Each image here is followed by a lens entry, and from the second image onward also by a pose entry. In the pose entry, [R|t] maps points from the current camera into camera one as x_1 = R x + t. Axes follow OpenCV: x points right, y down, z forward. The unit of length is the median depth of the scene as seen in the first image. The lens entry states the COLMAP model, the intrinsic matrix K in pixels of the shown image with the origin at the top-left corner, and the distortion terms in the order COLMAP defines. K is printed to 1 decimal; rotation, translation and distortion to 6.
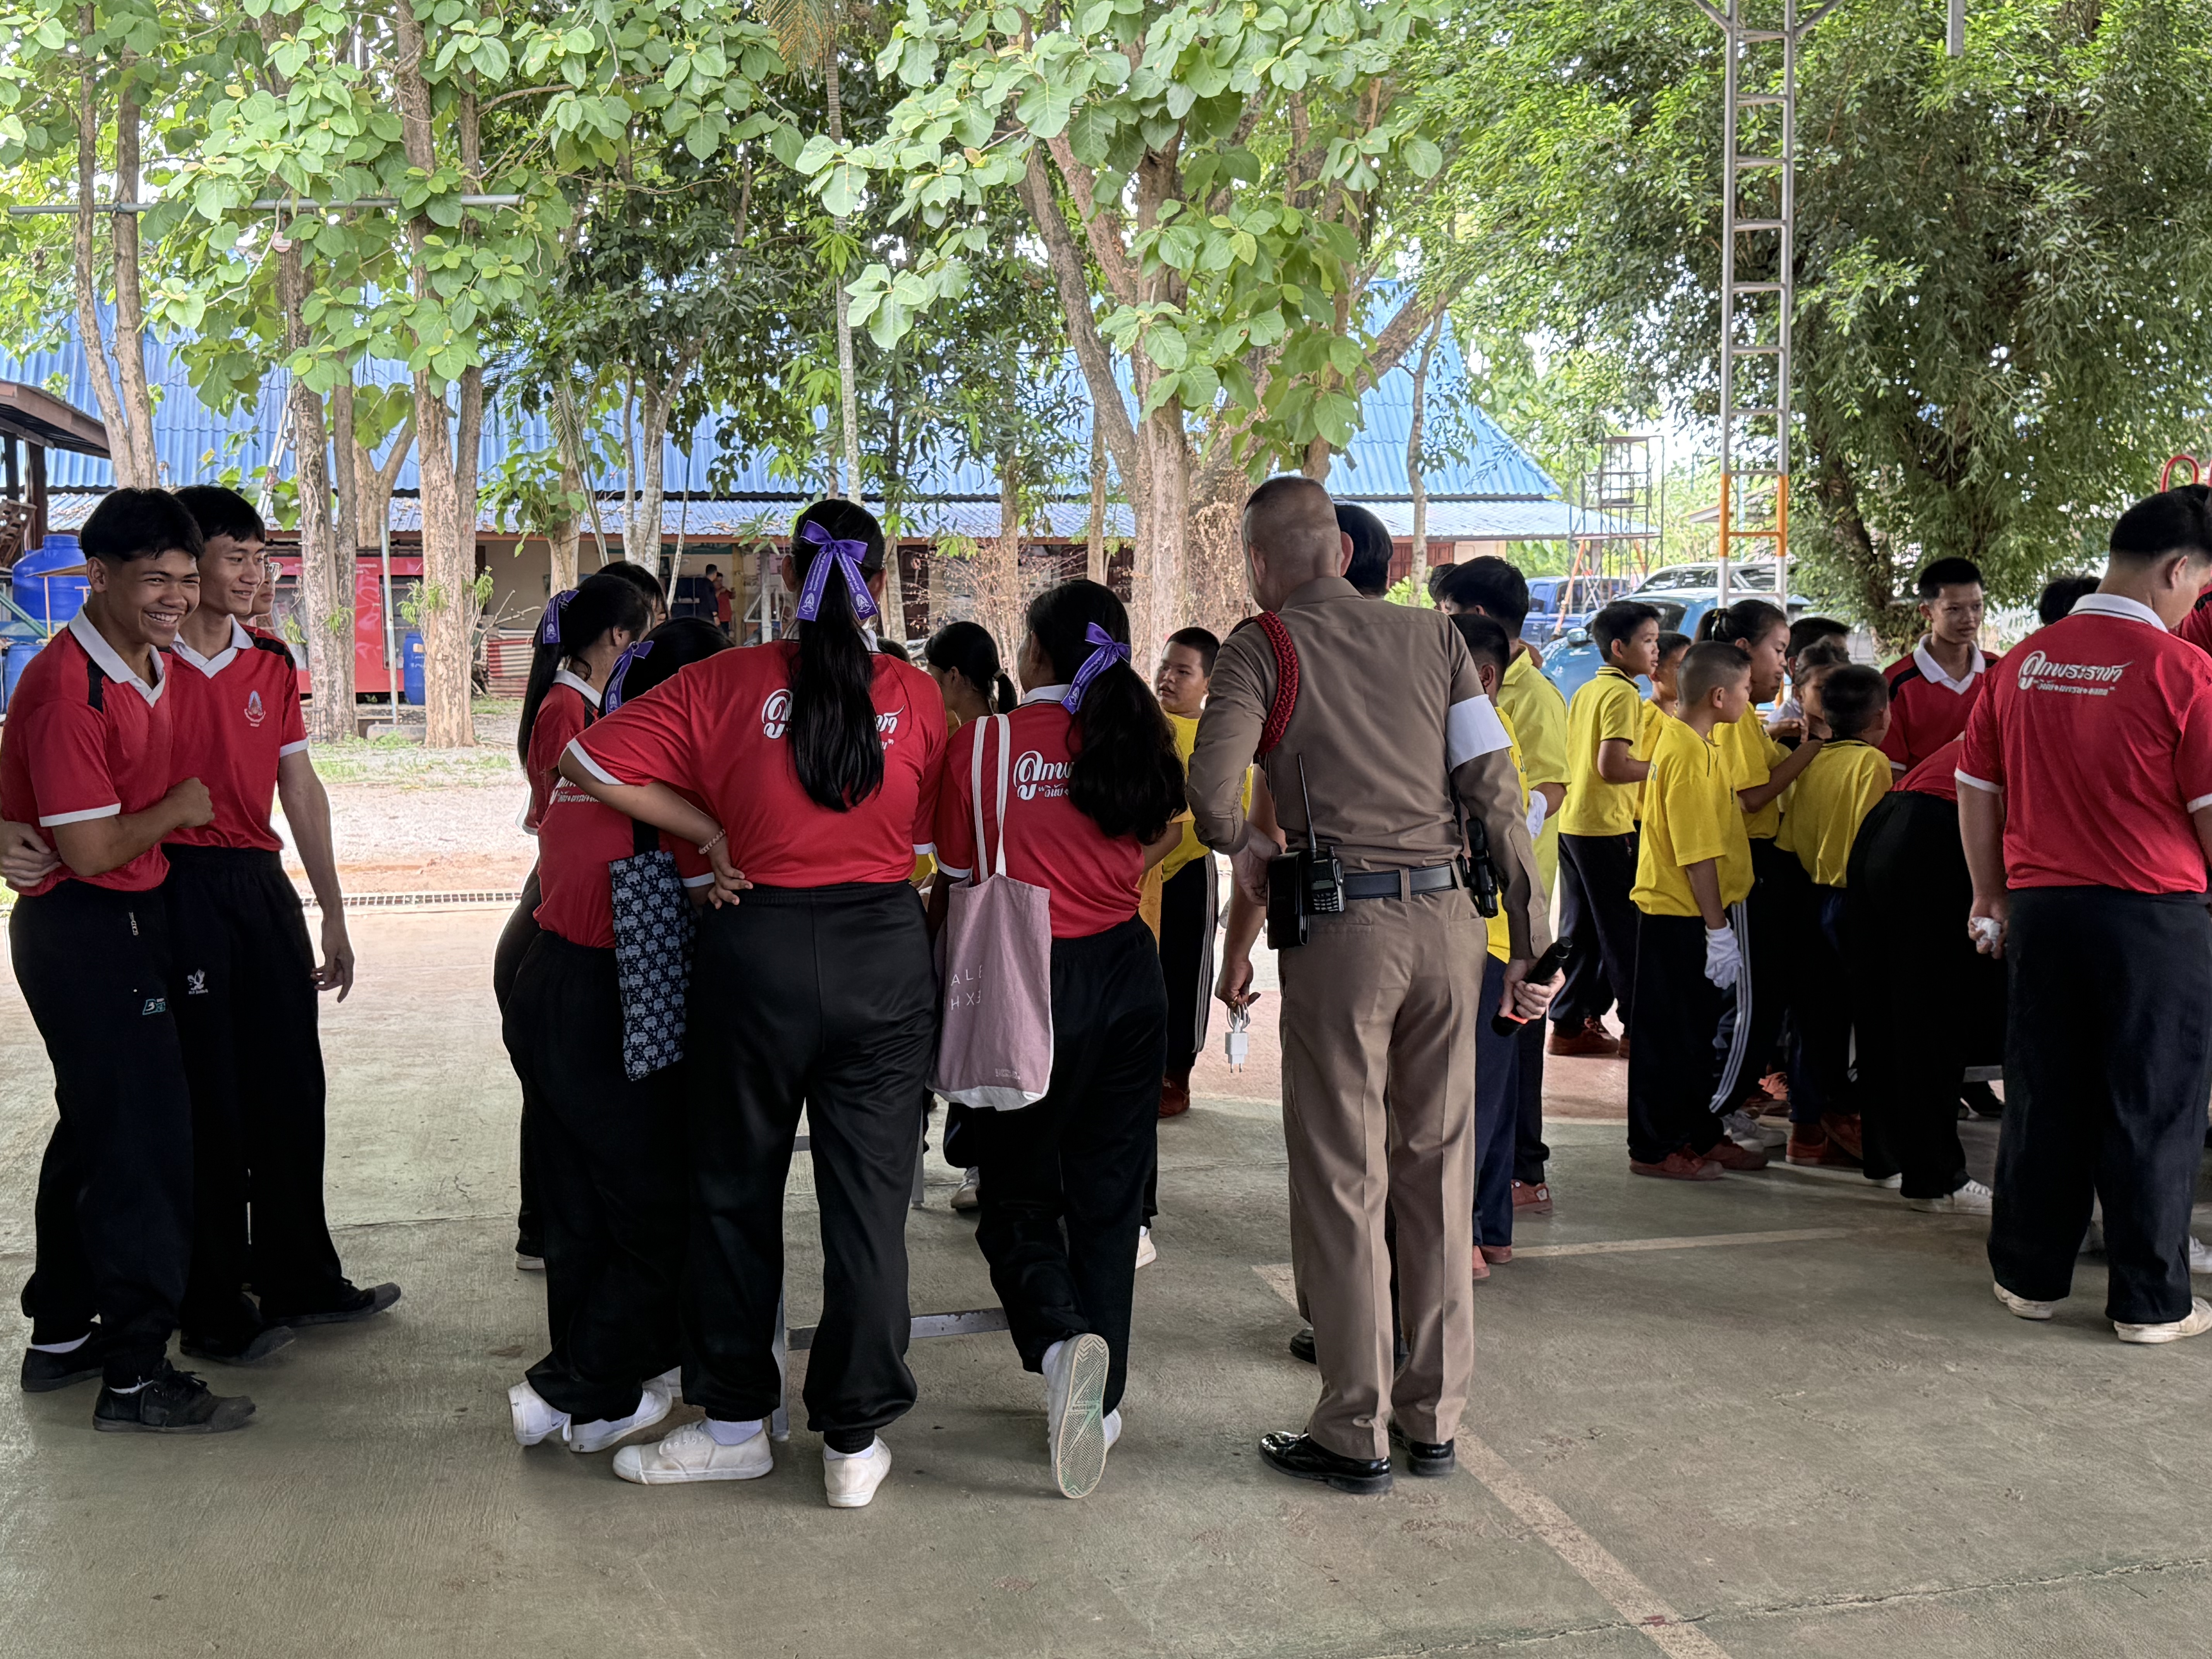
lens RADIAL K [[2510.6, 0, 1127.3], [0, 2510.6, 858.9], [0, 0, 1]] dist [0.065992, 0.000000]
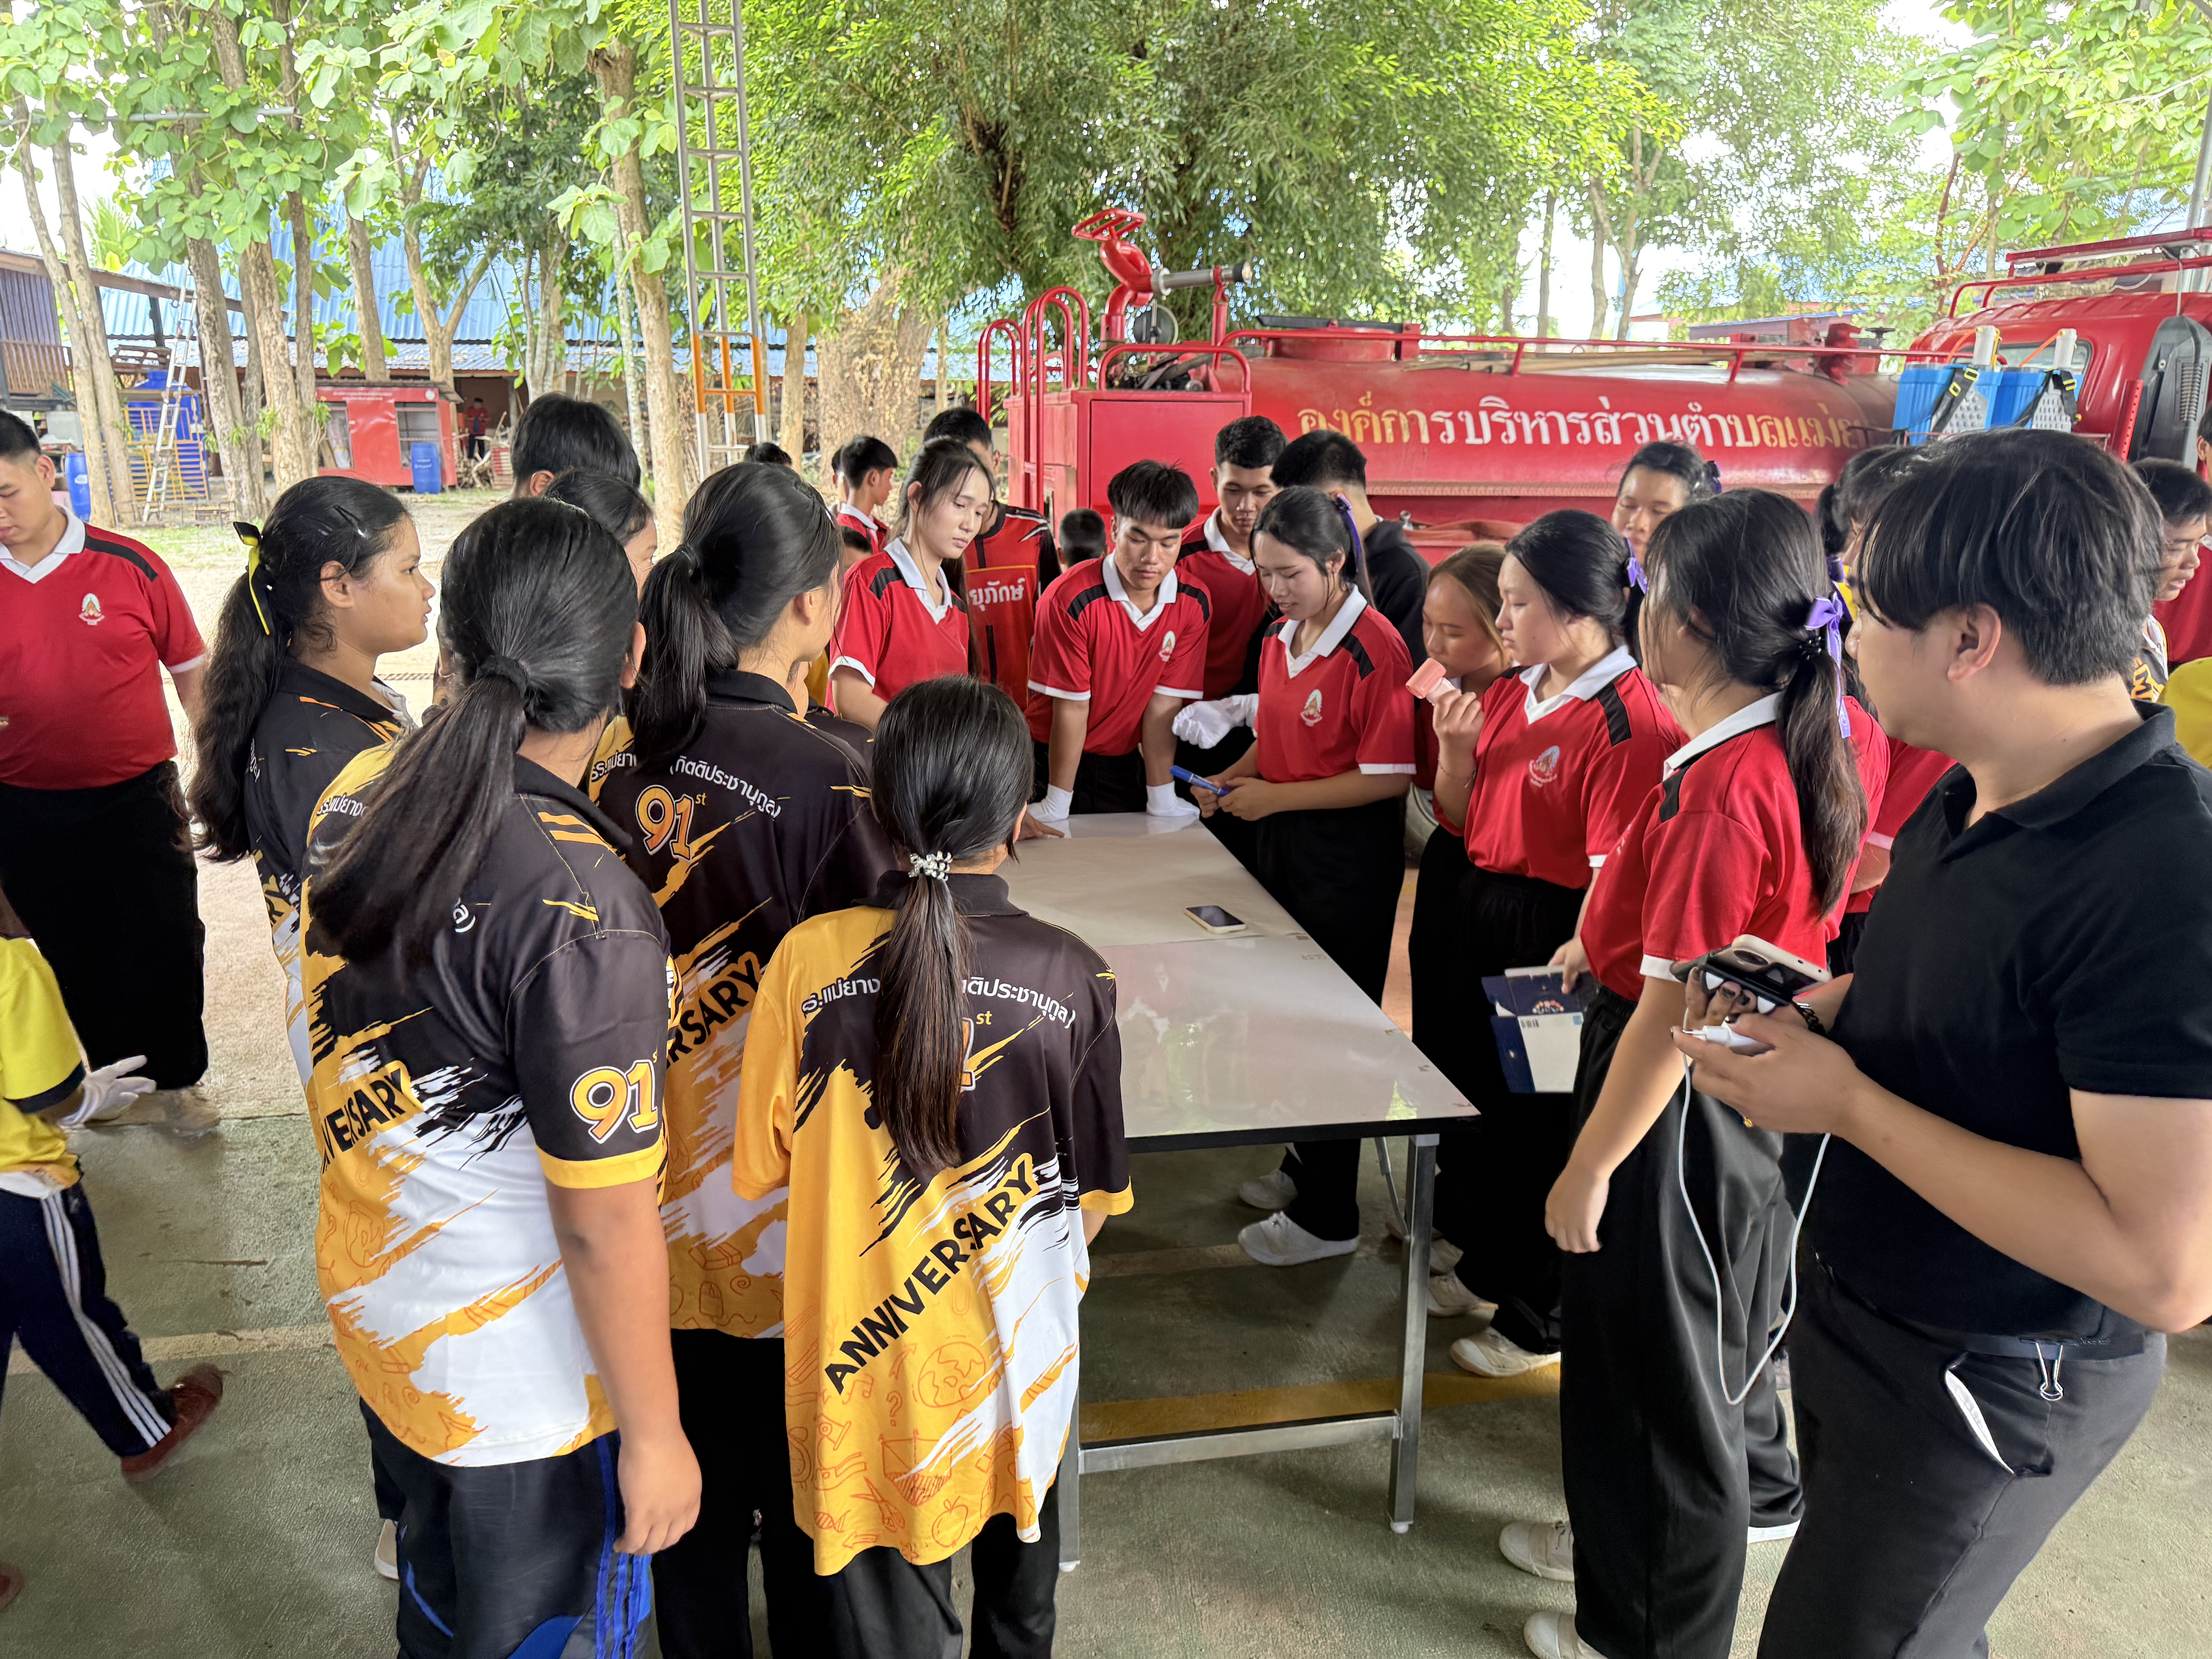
lens RADIAL K [[1552.6, 0, 1113.2], [0, 1552.6, 845.5], [0, 0, 1]] dist [0.034221, -0.035566]
pose [[0.997177, 0.032487, -0.067700, 0.311082], [-0.020992, 0.986227, 0.164057, -0.031947], [0.072098, -0.162173, 0.984125, 0.206721]]
